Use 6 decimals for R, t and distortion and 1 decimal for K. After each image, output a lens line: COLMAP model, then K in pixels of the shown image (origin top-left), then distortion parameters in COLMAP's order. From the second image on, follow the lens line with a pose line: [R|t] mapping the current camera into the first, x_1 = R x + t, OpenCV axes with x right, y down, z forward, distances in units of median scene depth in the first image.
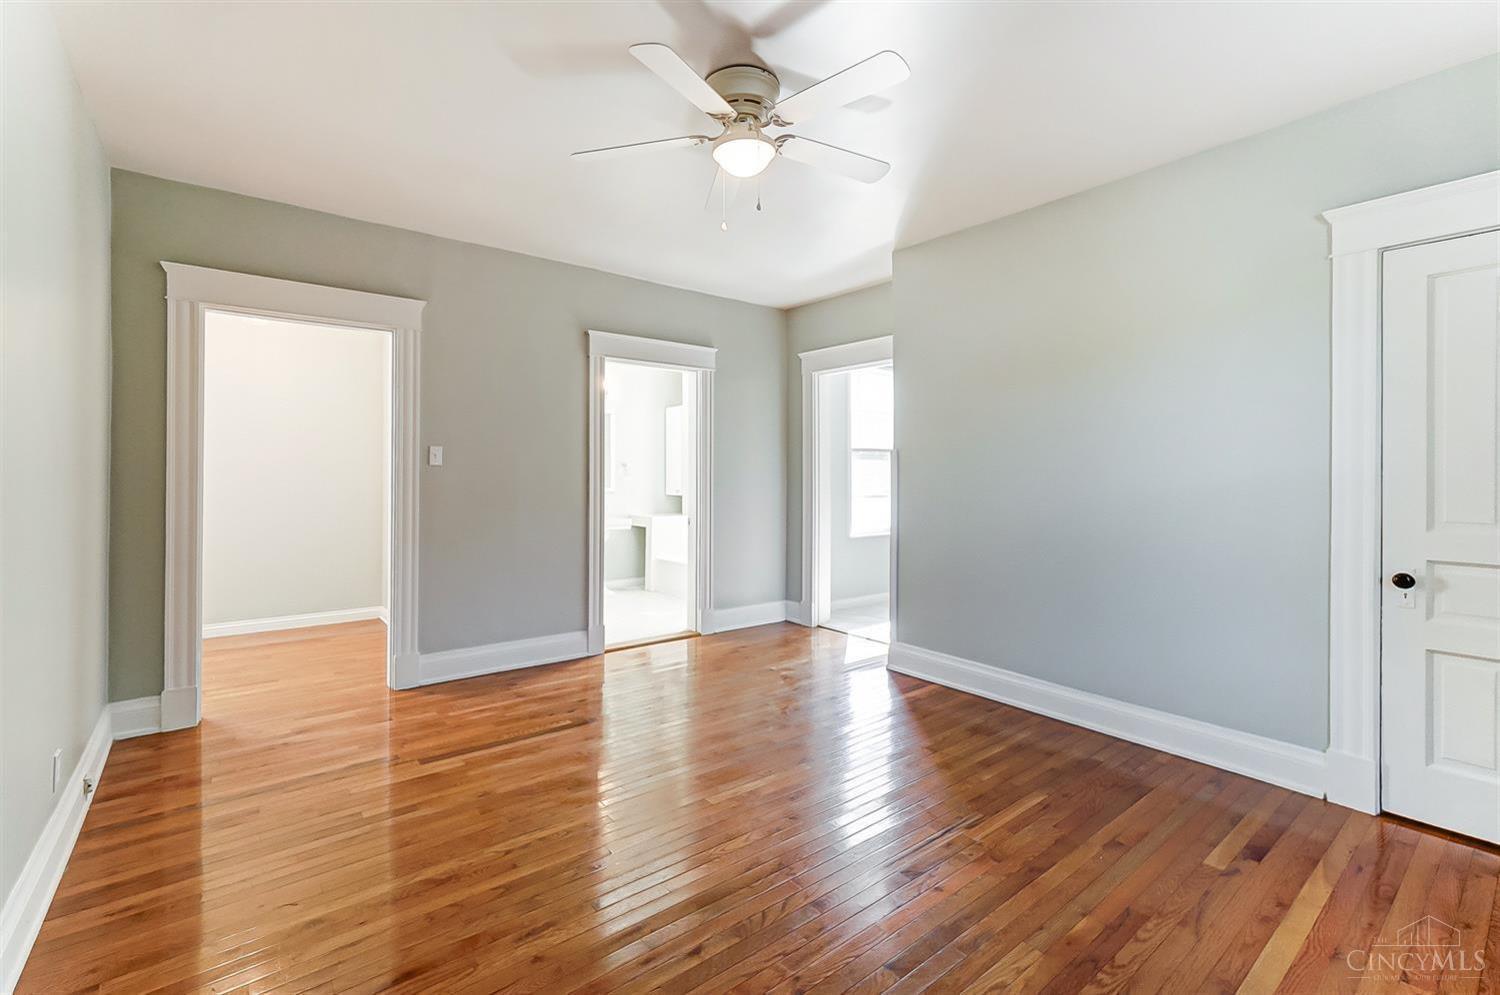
lens RADIAL K [[674.9, 0, 743.4], [0, 674.9, 478.9], [0, 0, 1]] dist [0.017931, 0.000143]
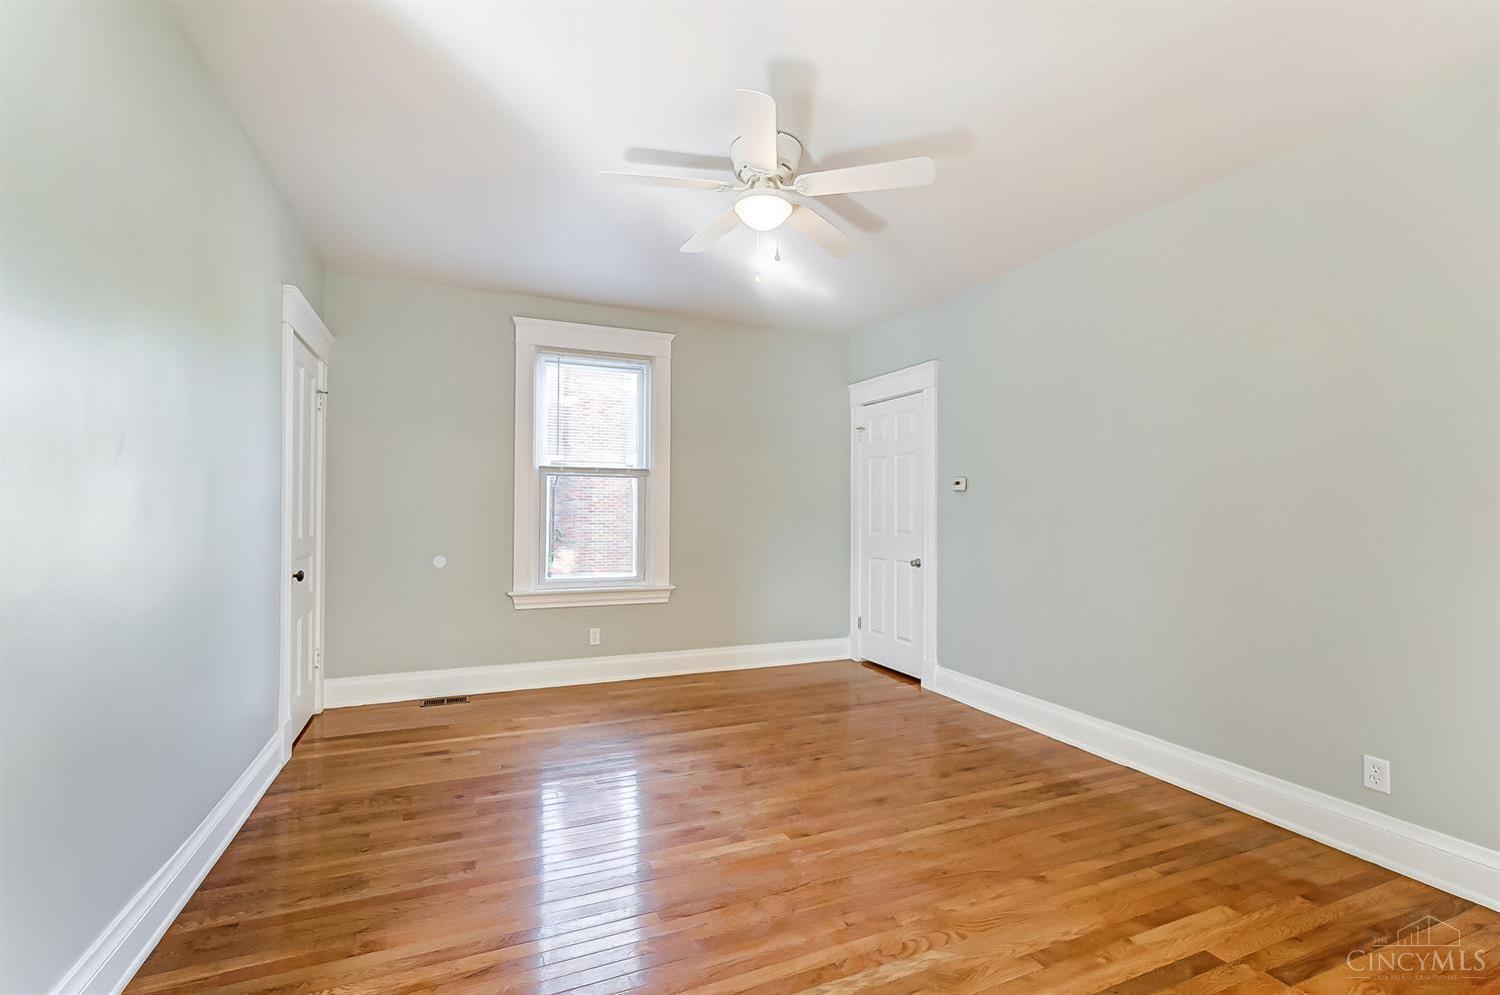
lens RADIAL K [[641.8, 0, 724.3], [0, 641.8, 500.7], [0, 0, 1]] dist [-0.002517, 0.000055]
pose [[-0.955318, -0.006959, 0.295497, -0.241321], [-0.010965, 0.999869, -0.011903, 0.001520], [-0.295375, -0.014611, -0.955270, 1.964886]]
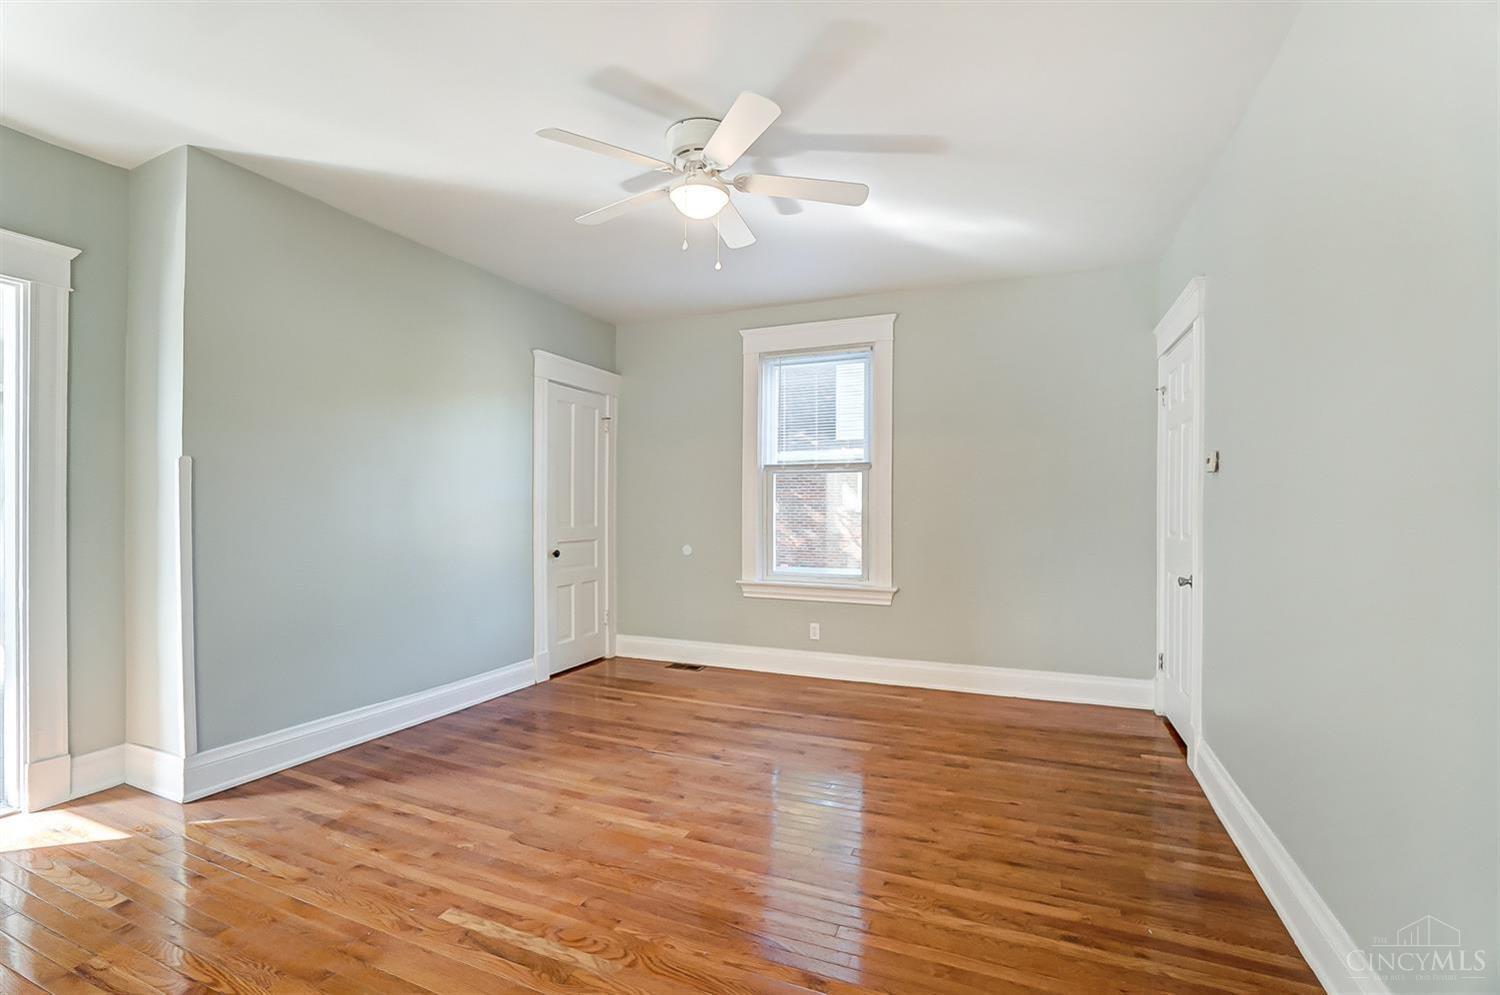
lens RADIAL K [[662.2, 0, 725.9], [0, 662.2, 501.0], [0, 0, 1]] dist [-0.065455, 0.028954]
pose [[-0.454442, 0.002045, 0.890774, -0.926944], [-0.001185, 0.999995, -0.002900, 0.002613], [-0.890776, -0.002374, -0.454437, 1.407001]]
